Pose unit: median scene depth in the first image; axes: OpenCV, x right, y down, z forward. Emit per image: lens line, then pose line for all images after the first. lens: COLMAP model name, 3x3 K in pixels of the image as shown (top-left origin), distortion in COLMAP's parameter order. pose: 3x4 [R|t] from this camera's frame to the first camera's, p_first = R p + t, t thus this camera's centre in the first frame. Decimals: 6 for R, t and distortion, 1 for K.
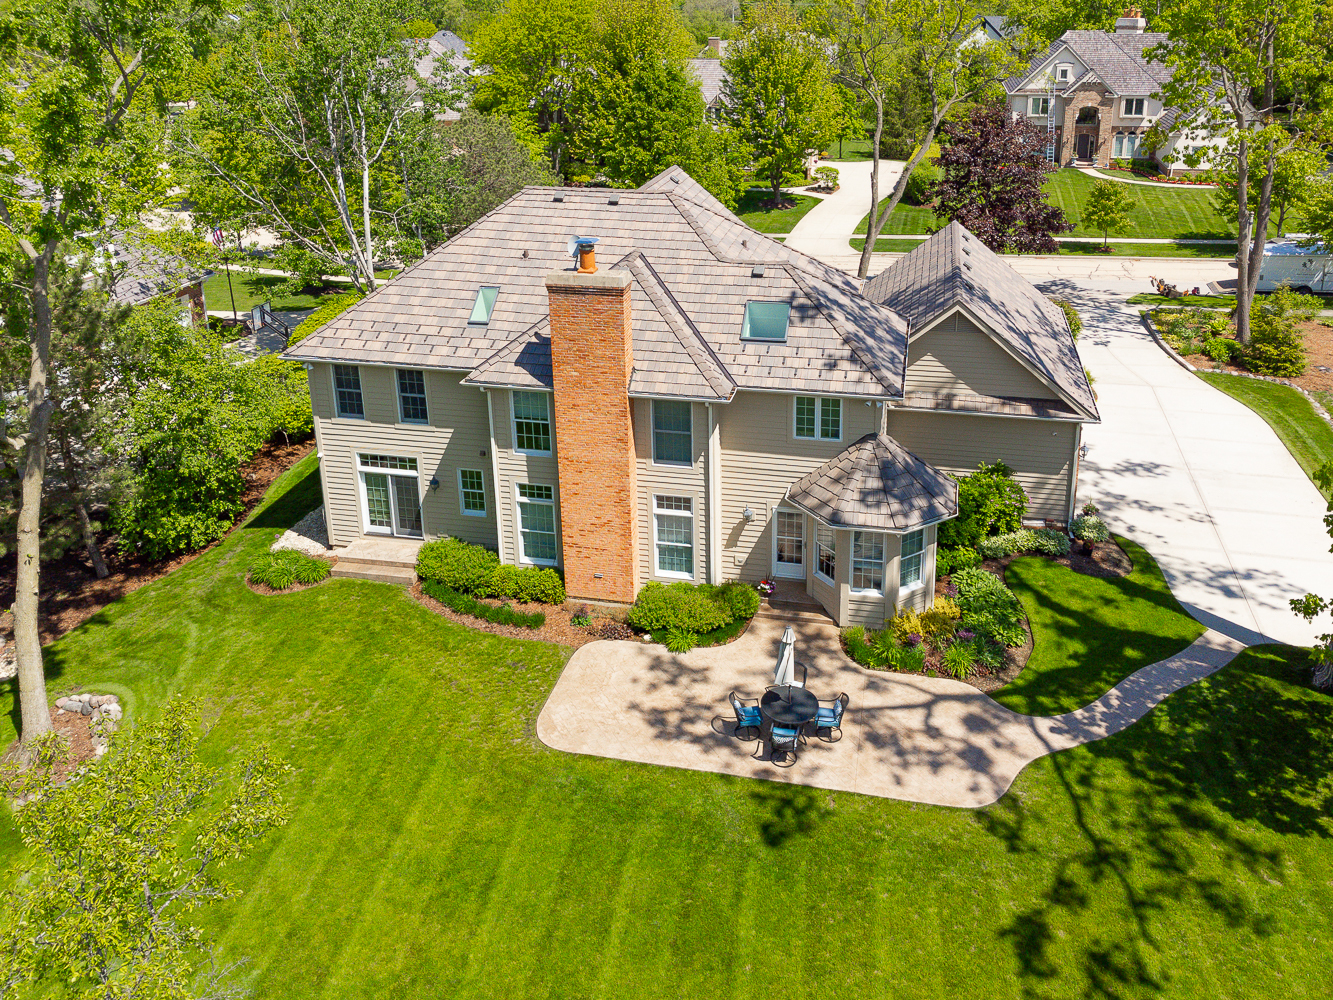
lens RADIAL K [[975.6, 0, 666.5], [0, 975.6, 500.0], [0, 0, 1]] dist [-0.002349, -0.000687]
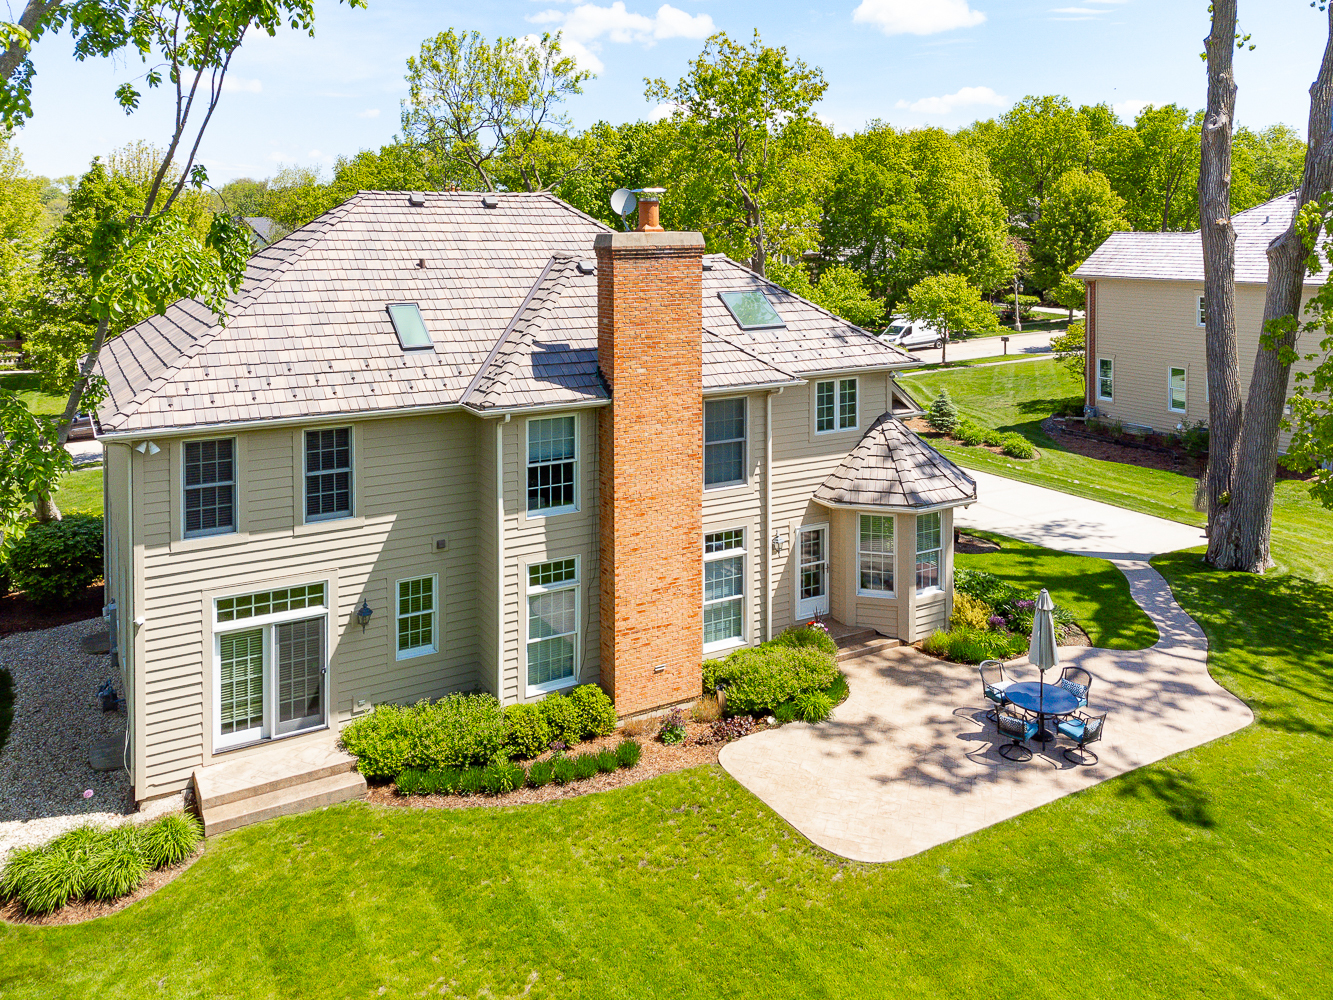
lens RADIAL K [[1024.4, 0, 668.1], [0, 1024.4, 440.6], [0, 0, 1]] dist [-0.002531, -0.000613]
pose [[0.749670, -0.131007, 0.648715, -0.522907], [0.305051, 0.938276, -0.163040, 0.045733], [-0.587315, 0.320117, 0.743362, 0.394937]]
